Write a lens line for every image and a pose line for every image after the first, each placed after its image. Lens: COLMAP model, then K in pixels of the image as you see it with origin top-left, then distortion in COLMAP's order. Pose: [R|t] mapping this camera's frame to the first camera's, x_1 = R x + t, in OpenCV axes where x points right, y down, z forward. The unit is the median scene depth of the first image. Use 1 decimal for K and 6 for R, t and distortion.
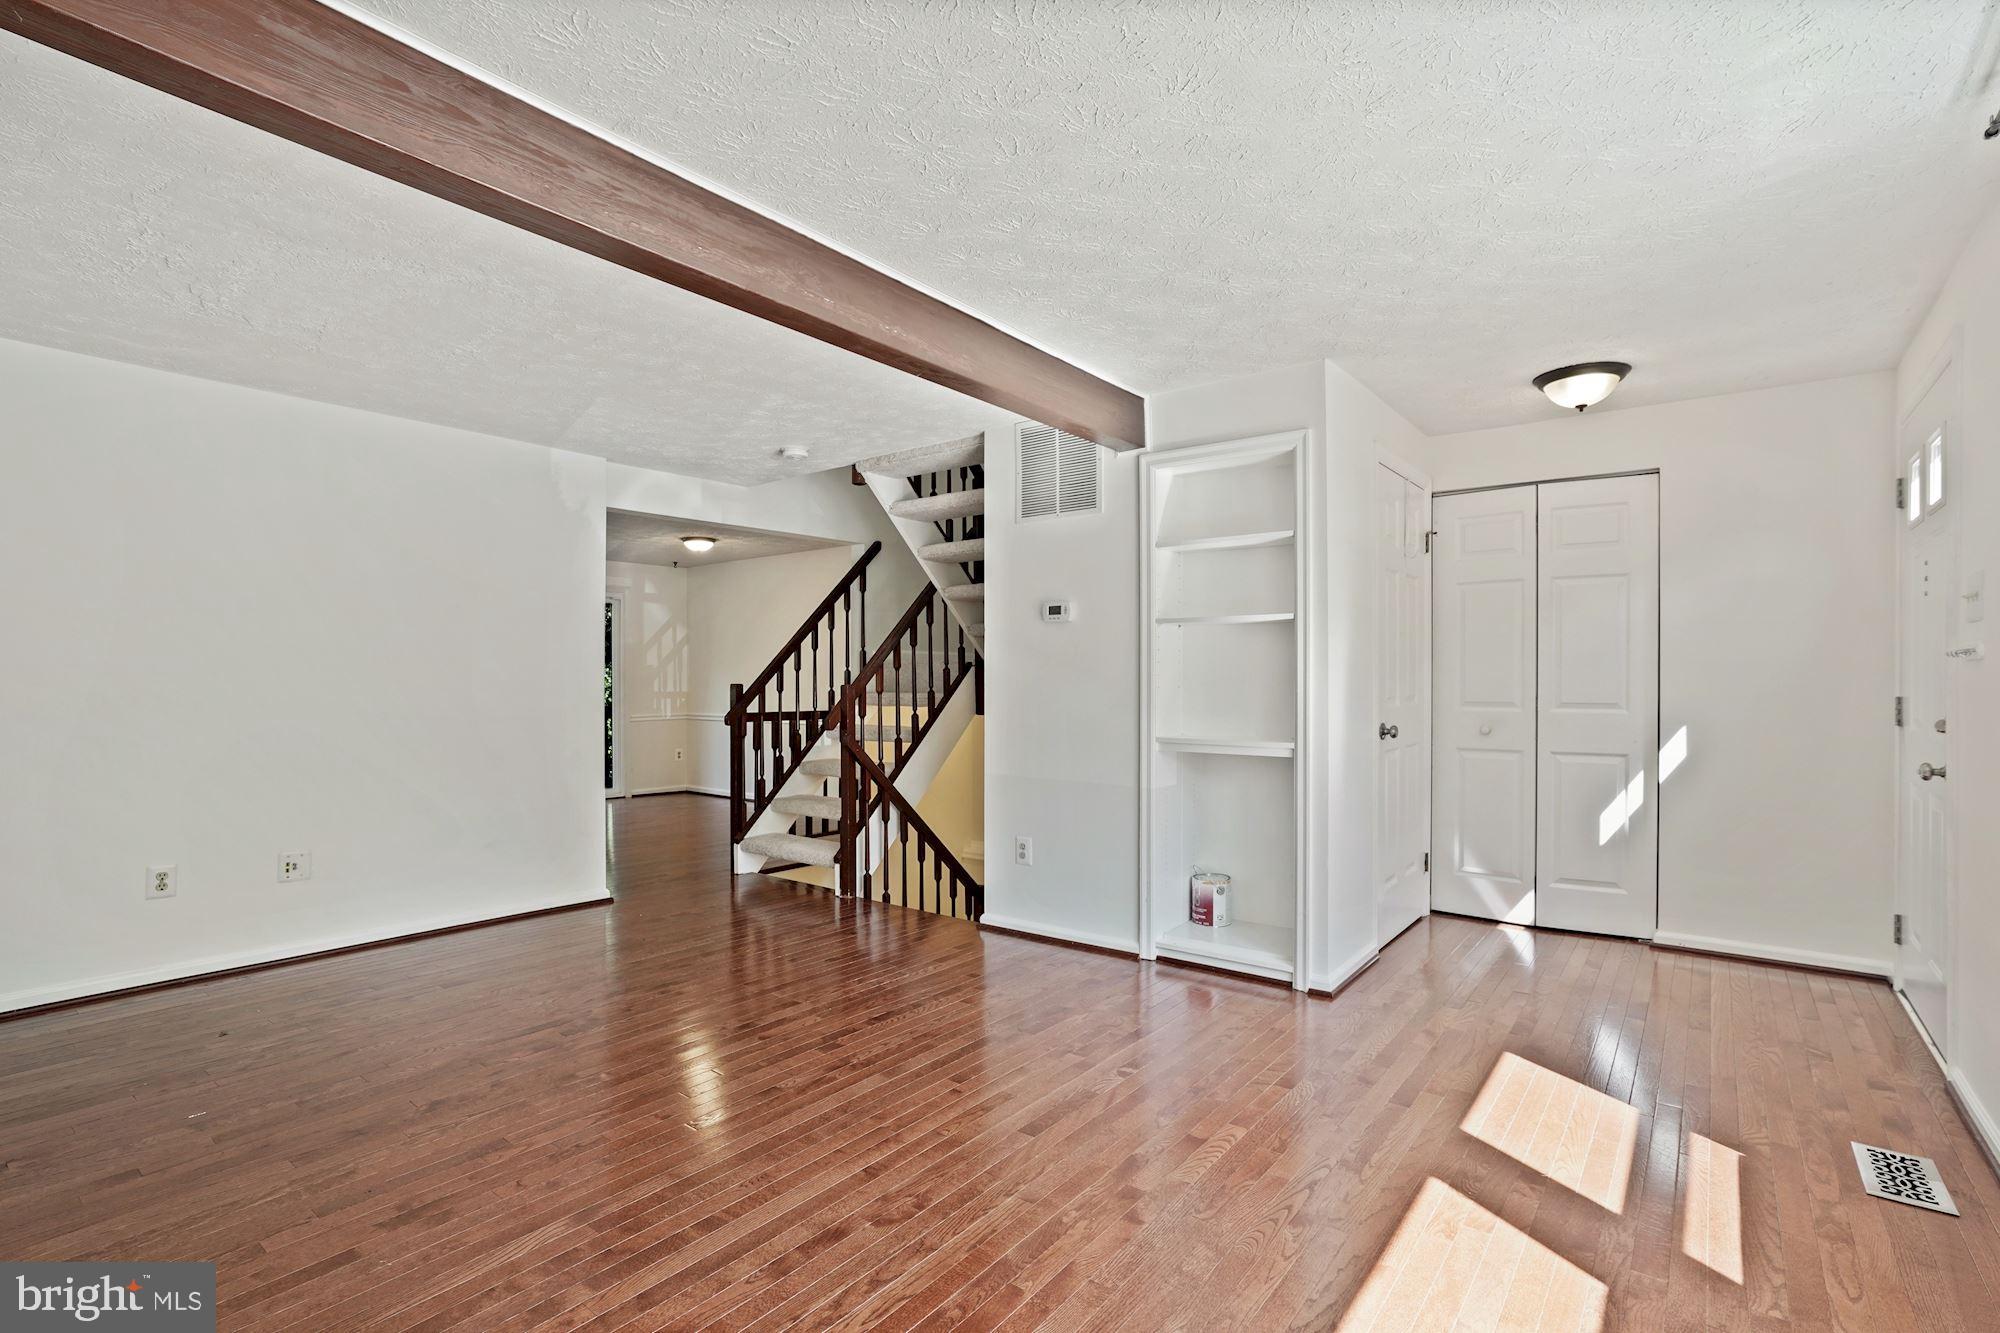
lens RADIAL K [[920.6, 0, 993.9], [0, 920.6, 679.9], [0, 0, 1]] dist [-0.046580, 0.023245]
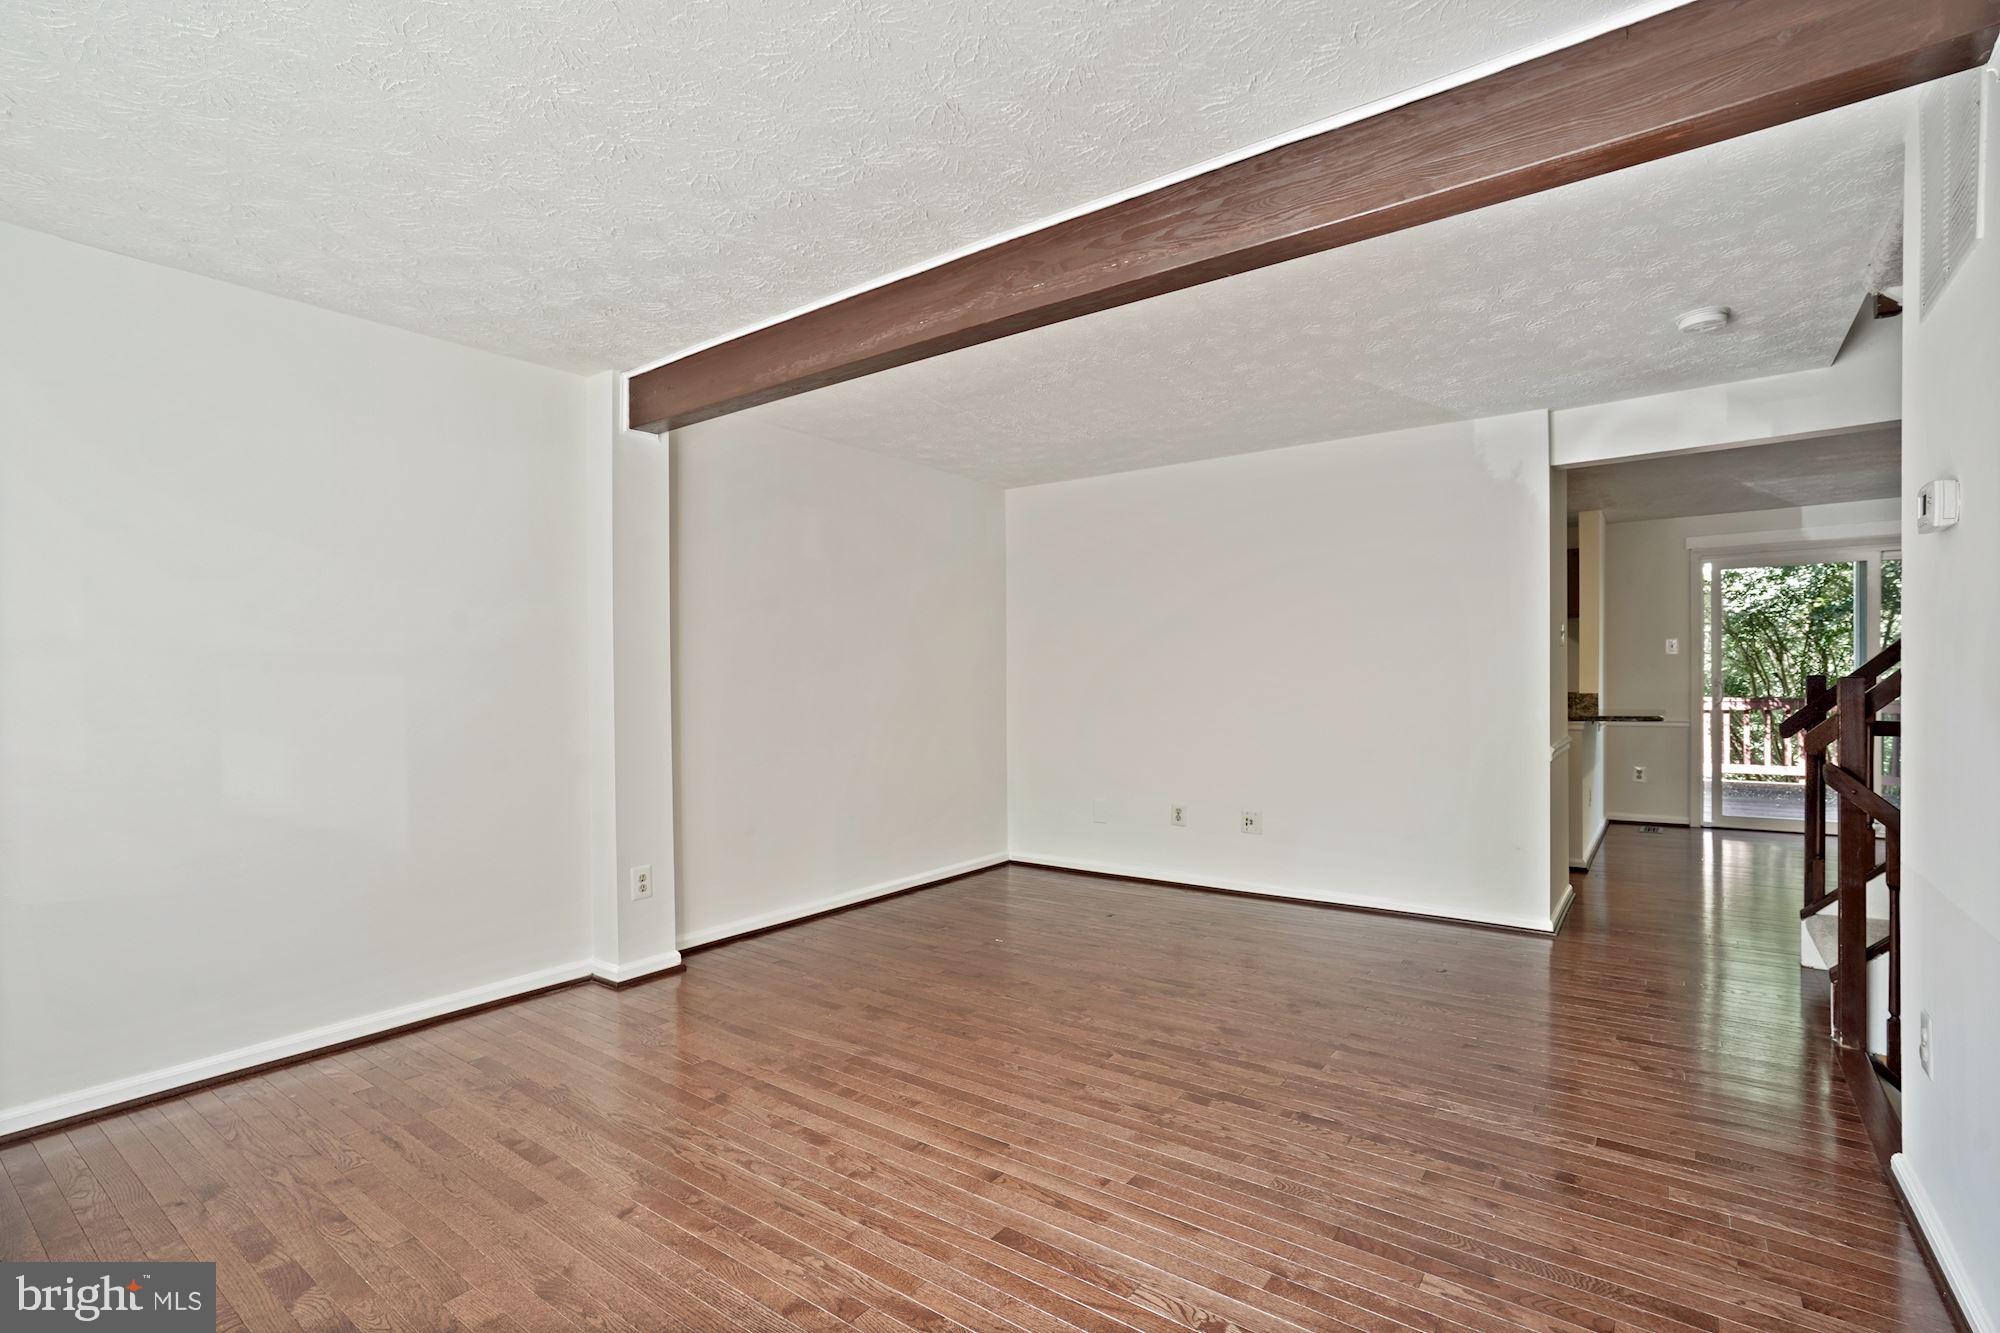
lens RADIAL K [[910.7, 0, 974.7], [0, 910.7, 691.7], [0, 0, 1]] dist [-0.045420, 0.022625]
pose [[0.032462, 0.012132, -0.999399, 0.380162], [0.012288, 0.999846, 0.012537, 0.000831], [0.999397, -0.012688, 0.032308, 0.437057]]
